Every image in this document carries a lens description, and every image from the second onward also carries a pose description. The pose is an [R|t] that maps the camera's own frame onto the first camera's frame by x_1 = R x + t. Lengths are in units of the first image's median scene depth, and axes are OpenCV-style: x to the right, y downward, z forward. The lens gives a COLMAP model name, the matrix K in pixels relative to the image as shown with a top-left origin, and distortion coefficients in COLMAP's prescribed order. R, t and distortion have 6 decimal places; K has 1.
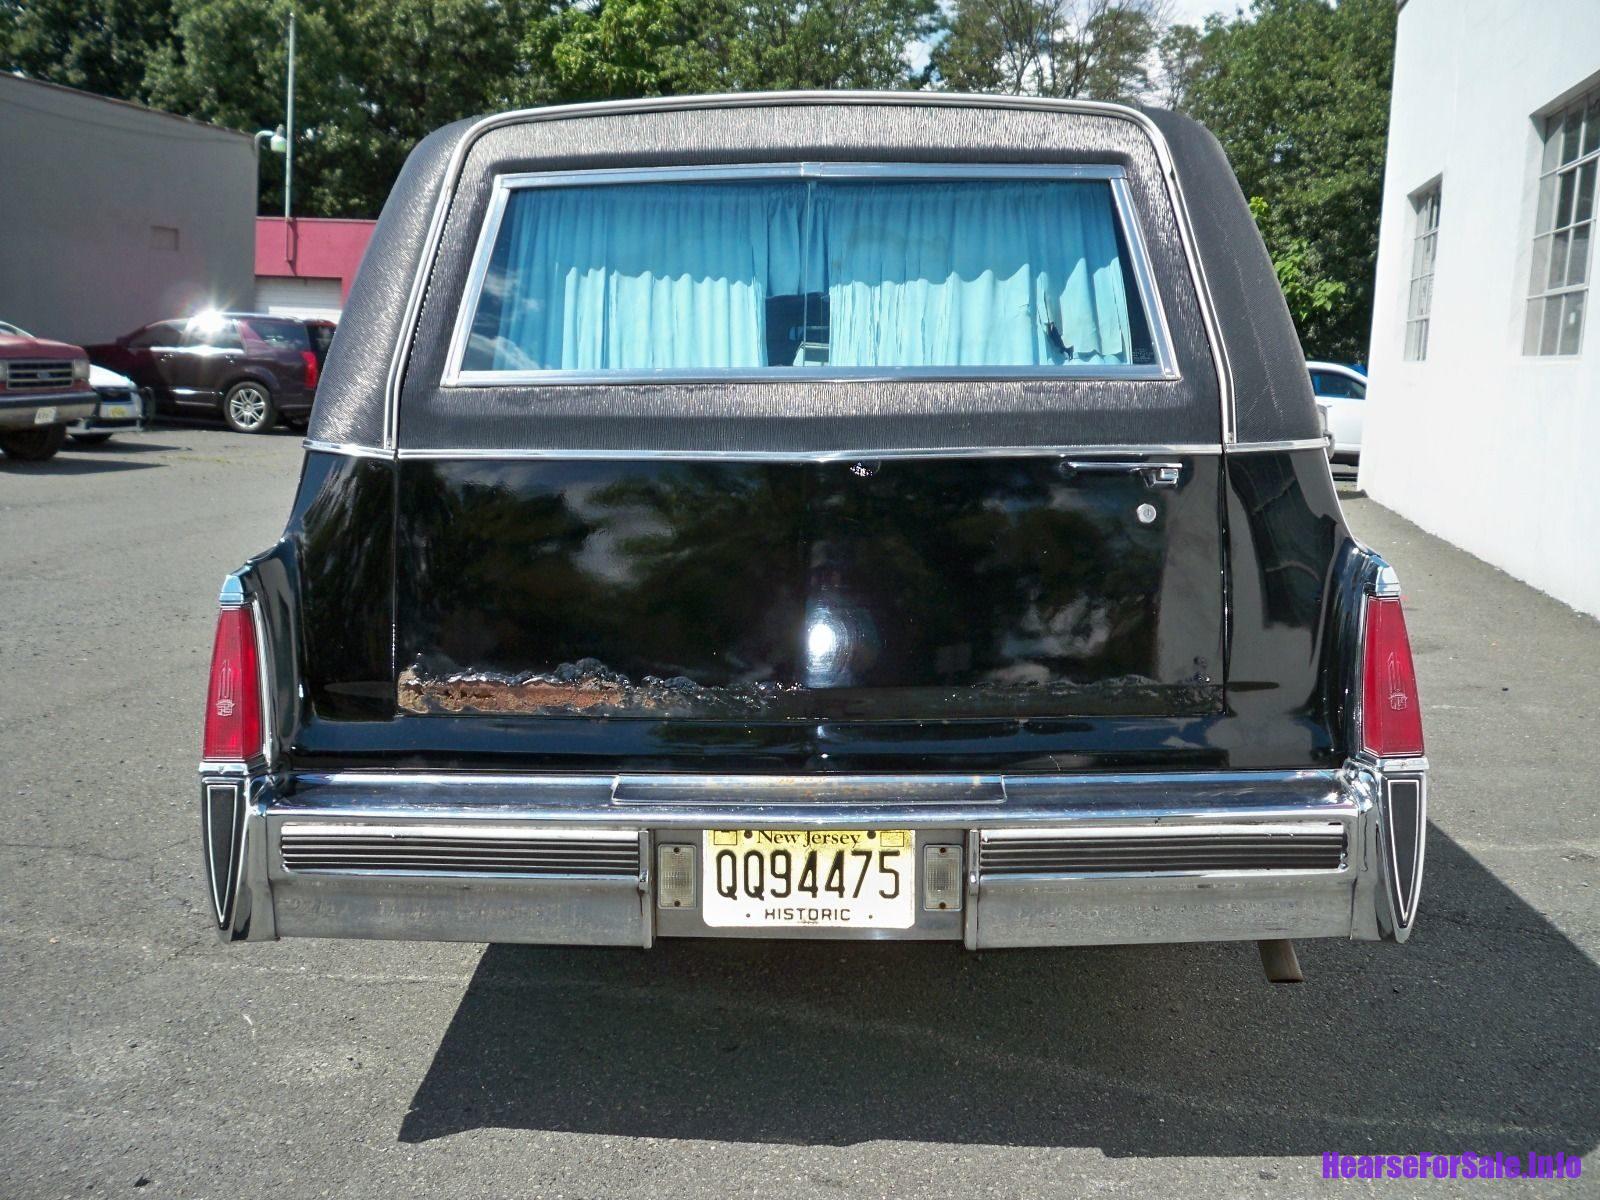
lens RADIAL K [[1642.6, 0, 778.1], [0, 1642.6, 608.6], [0, 0, 1]] dist [-0.146567, 0.115878]
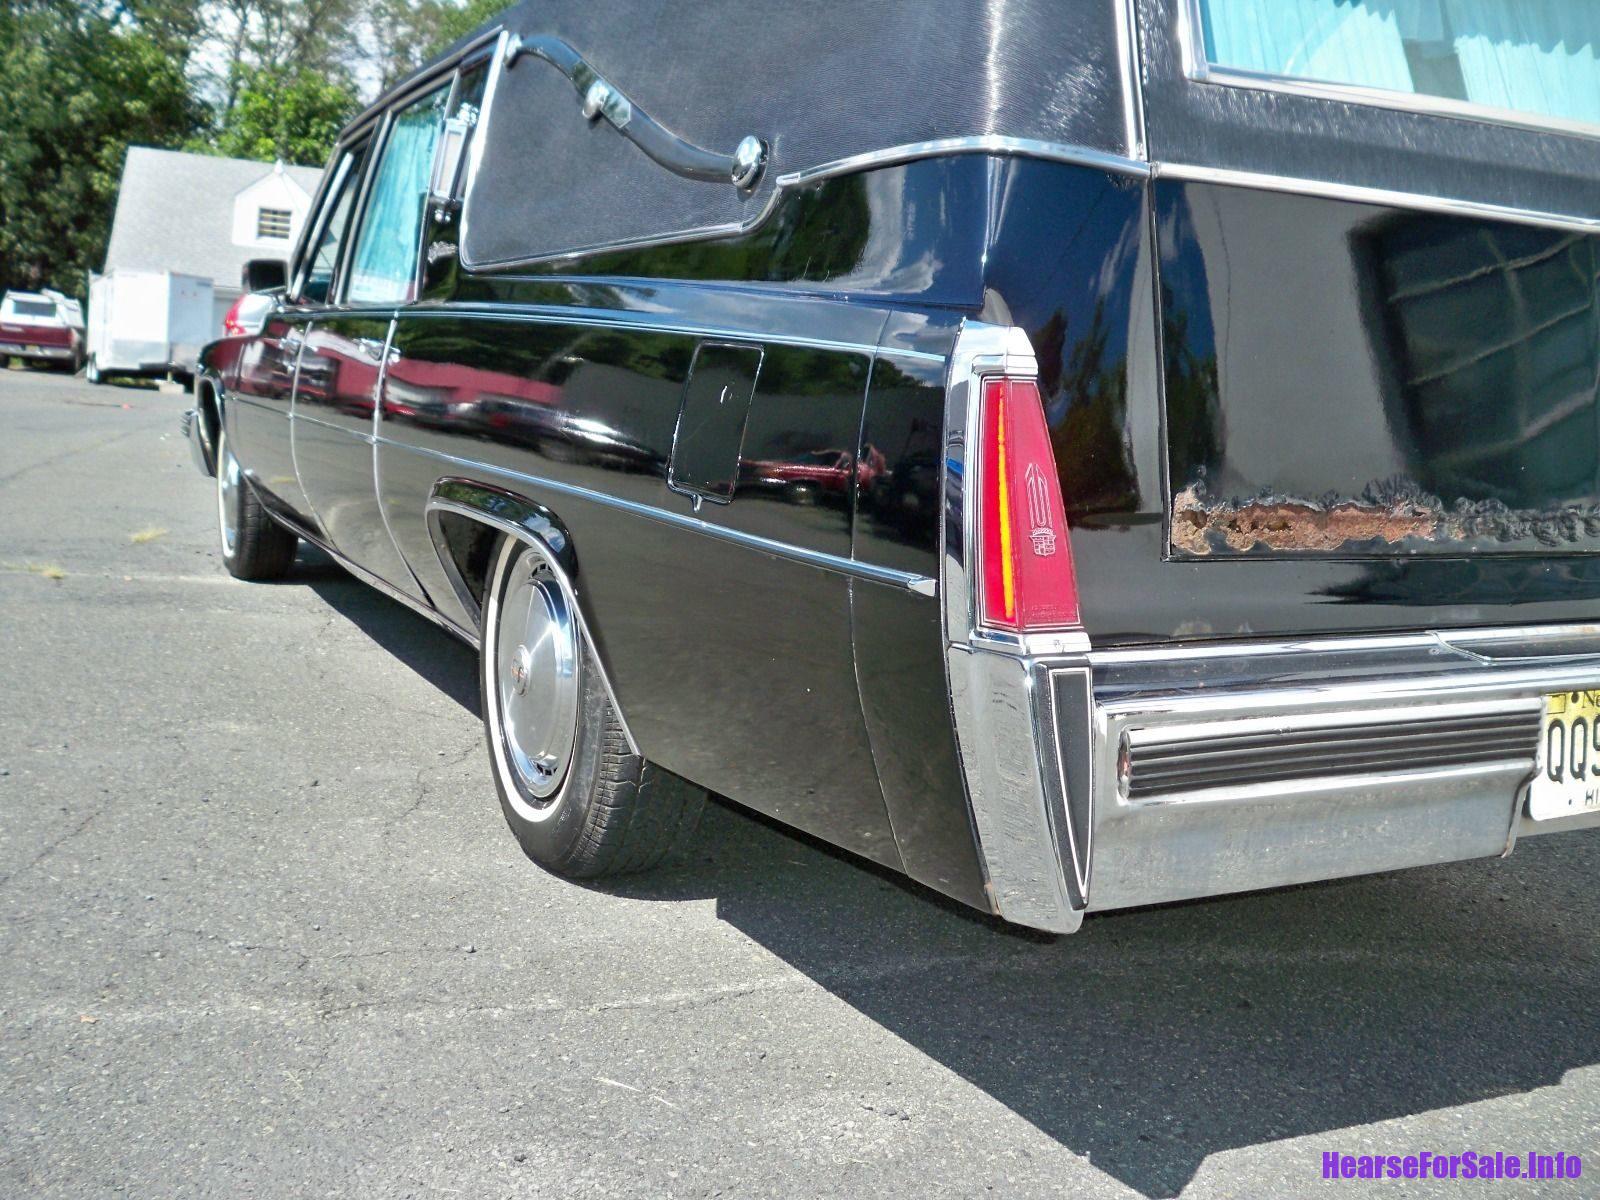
lens RADIAL K [[1642.6, 0, 778.1], [0, 1642.6, 608.6], [0, 0, 1]] dist [-0.146567, 0.115878]
pose [[0.876586, -0.028364, 0.480408, -0.703052], [0.022305, 0.999583, 0.018318, 0.071074], [-0.480727, -0.005342, 0.876854, 0.502923]]
